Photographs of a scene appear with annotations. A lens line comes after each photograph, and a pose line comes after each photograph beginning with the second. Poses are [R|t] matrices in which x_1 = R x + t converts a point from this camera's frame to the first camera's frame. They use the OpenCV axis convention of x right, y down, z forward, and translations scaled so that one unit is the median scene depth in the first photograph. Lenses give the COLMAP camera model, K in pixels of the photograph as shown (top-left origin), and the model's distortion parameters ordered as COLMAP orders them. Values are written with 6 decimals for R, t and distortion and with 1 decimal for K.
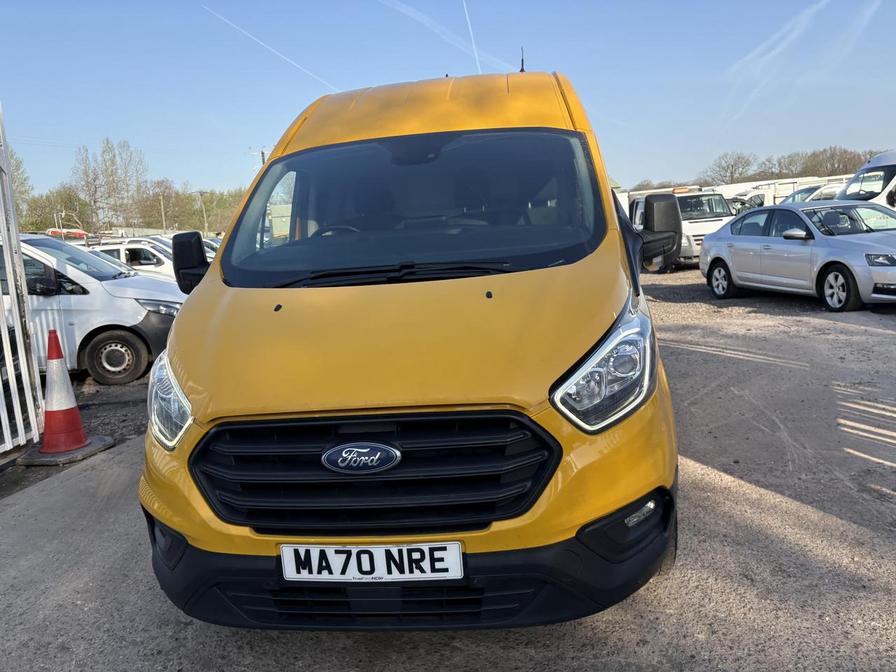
lens RADIAL K [[675.7, 0, 448.0], [0, 675.7, 336.0], [0, 0, 1]] dist [0.051036, -0.067001]
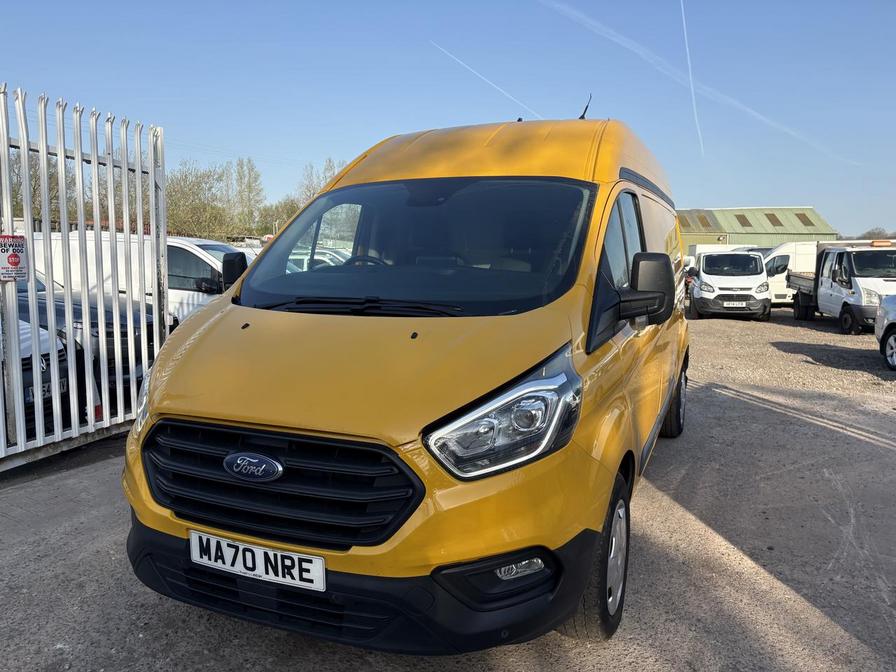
lens RADIAL K [[673.6, 0, 445.9], [0, 673.6, 350.1], [0, 0, 1]] dist [0.047214, -0.065285]
pose [[0.955204, 0.118344, -0.271256, 0.447587], [-0.122913, 0.992417, 0.000144, -0.050873], [0.269217, 0.033203, 0.962507, -0.004677]]
